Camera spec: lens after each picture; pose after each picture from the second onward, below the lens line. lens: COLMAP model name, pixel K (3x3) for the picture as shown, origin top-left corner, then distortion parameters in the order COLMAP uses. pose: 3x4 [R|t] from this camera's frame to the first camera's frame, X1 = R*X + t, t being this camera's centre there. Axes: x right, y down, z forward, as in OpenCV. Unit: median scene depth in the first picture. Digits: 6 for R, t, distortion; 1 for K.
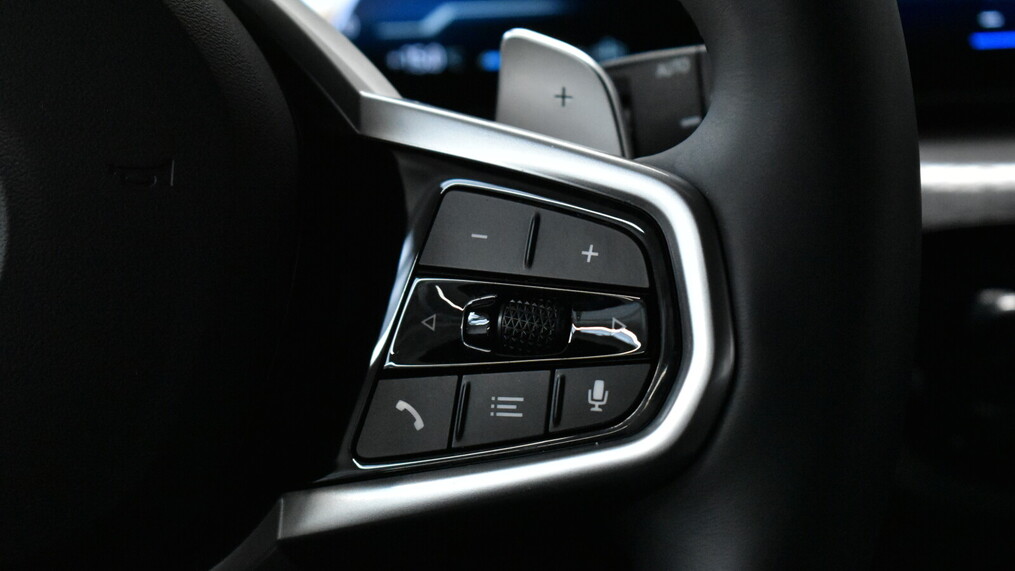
lens RADIAL K [[2510.1, 0, 506.5], [0, 2510.1, 285.8], [0, 0, 1]] dist [0.128356, 0.000000]
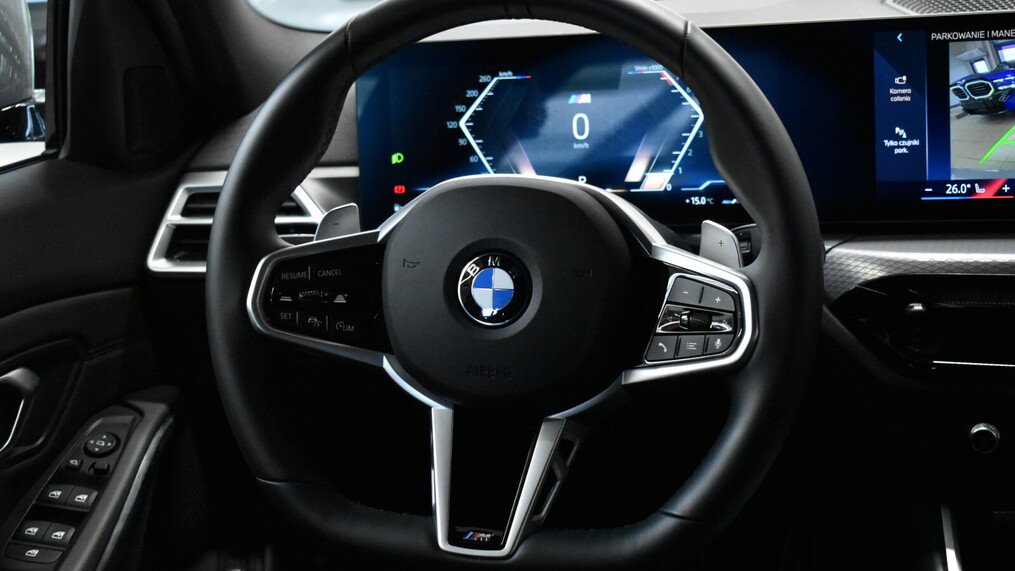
lens RADIAL K [[1814.8, 0, 506.5], [0, 1814.8, 284.6], [0, 0, 1]] dist [0.031114, 0.000000]
pose [[0.980461, 0.024381, -0.195198, 0.221776], [-0.017854, 0.999223, 0.035129, -0.109452], [0.195902, -0.030957, 0.980135, -1.348841]]
